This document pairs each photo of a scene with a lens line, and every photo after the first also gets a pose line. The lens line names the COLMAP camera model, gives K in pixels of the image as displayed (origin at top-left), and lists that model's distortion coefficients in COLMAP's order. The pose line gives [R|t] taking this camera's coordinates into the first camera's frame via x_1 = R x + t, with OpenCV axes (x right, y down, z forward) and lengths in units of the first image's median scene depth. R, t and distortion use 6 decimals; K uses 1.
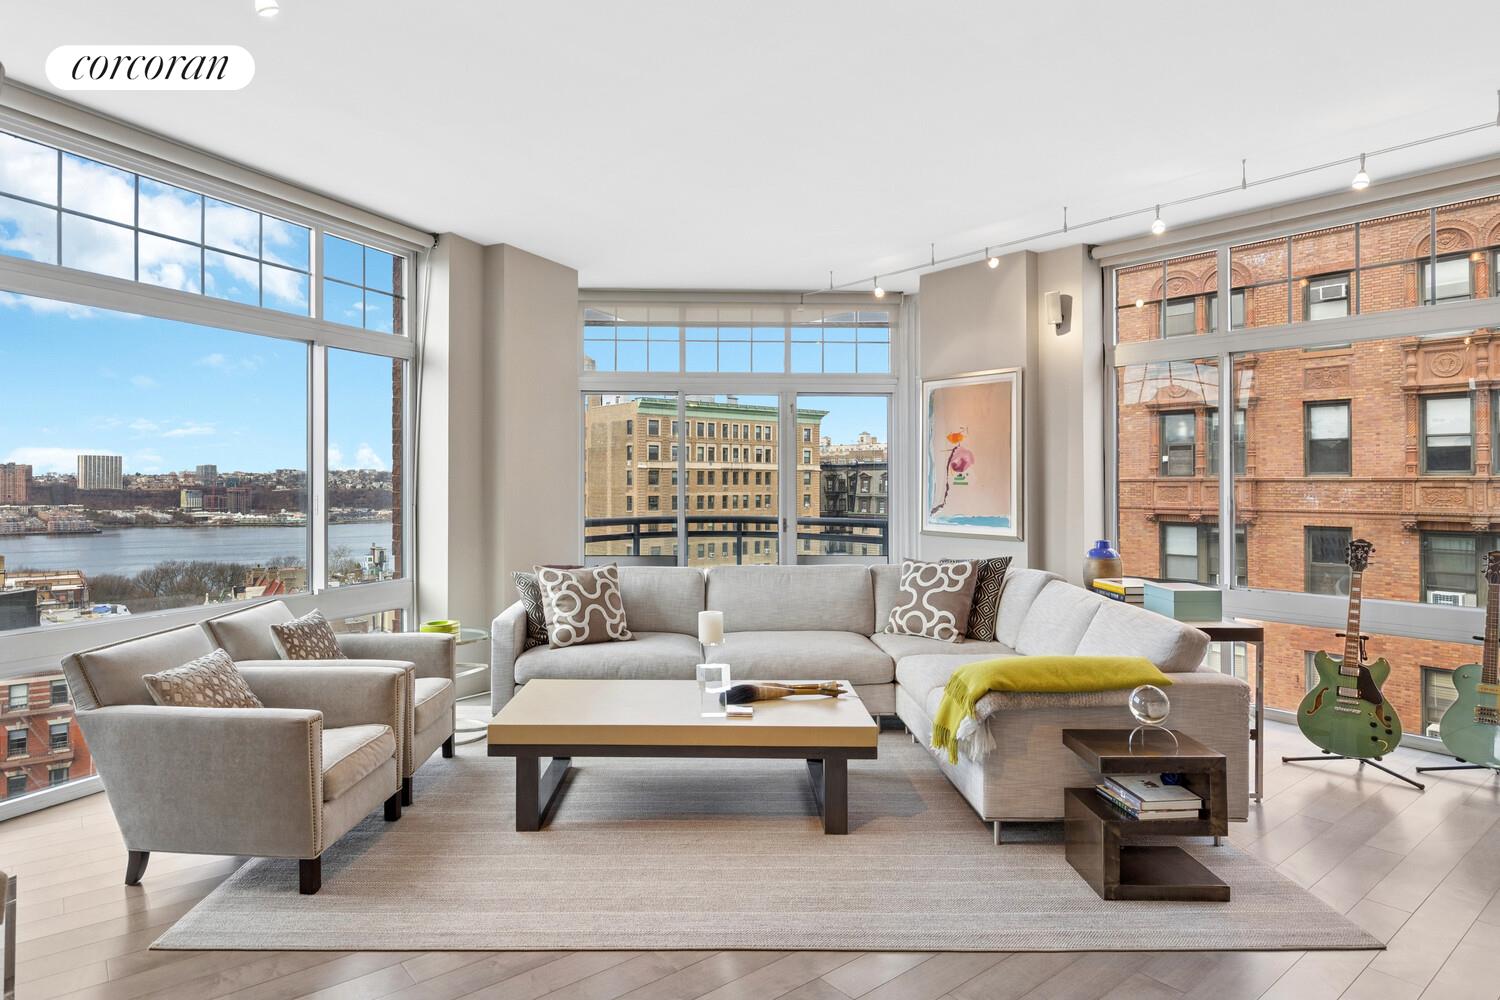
lens RADIAL K [[859.9, 0, 750.0], [0, 859.9, 500.0], [0, 0, 1]] dist [-0.002361, 0.000273]
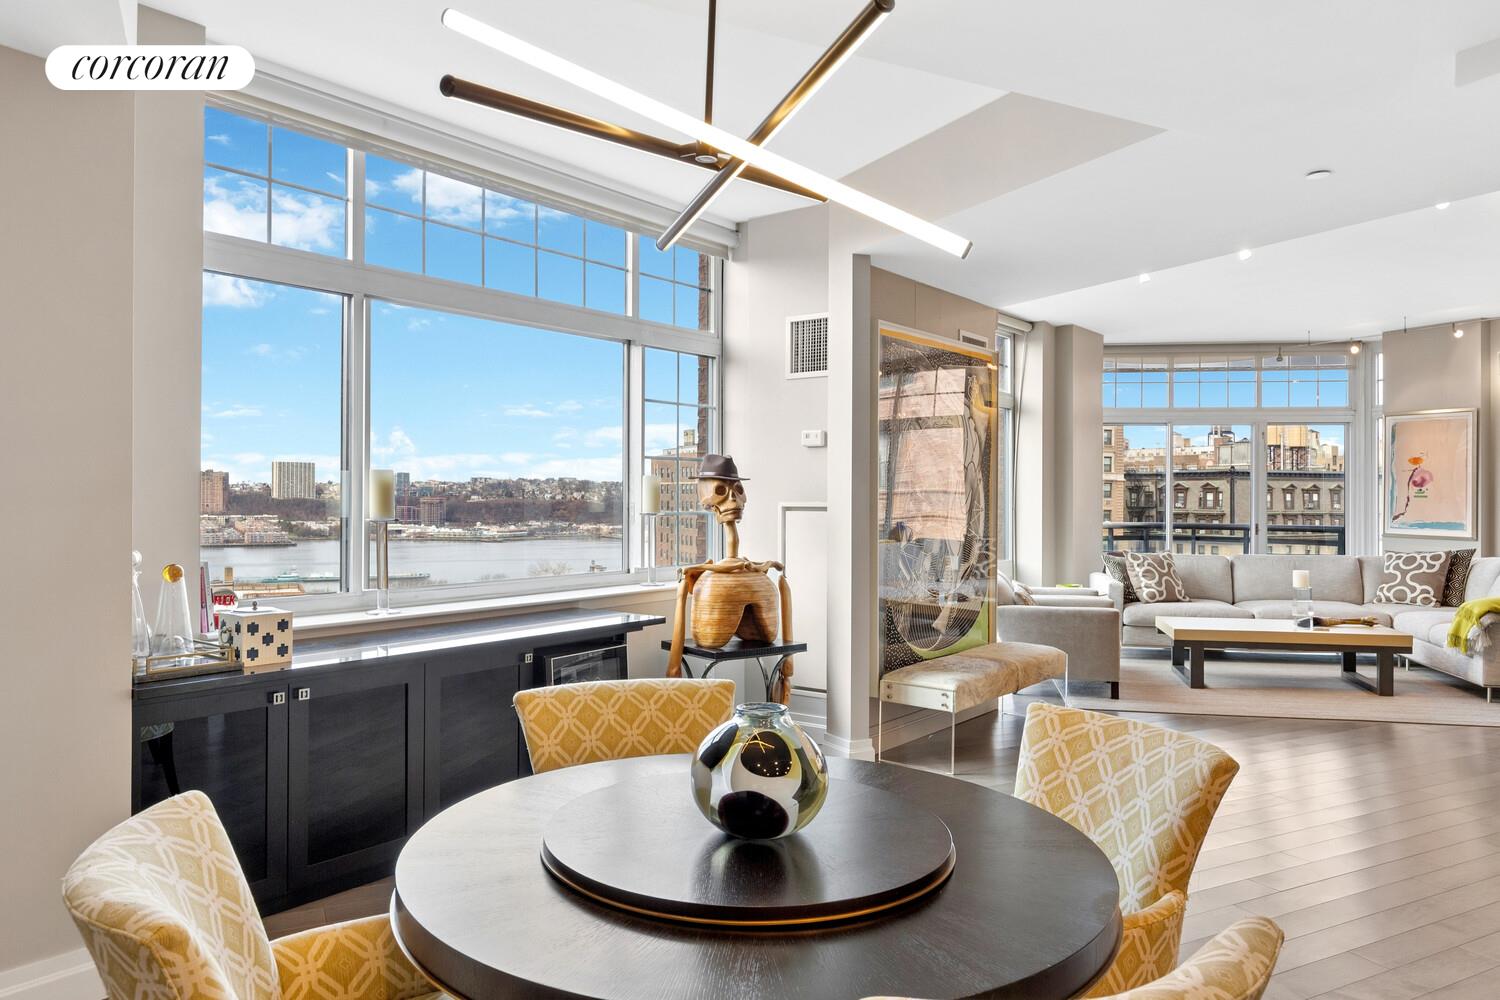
lens RADIAL K [[1106.1, 0, 750.0], [0, 1106.1, 500.0], [0, 0, 1]] dist [-0.022699, 0.006110]
pose [[0.977753, 0.006102, -0.209670, -0.376993], [-0.009282, 0.999856, -0.014190, 0.018049], [0.209553, 0.015820, 0.977669, -0.785449]]
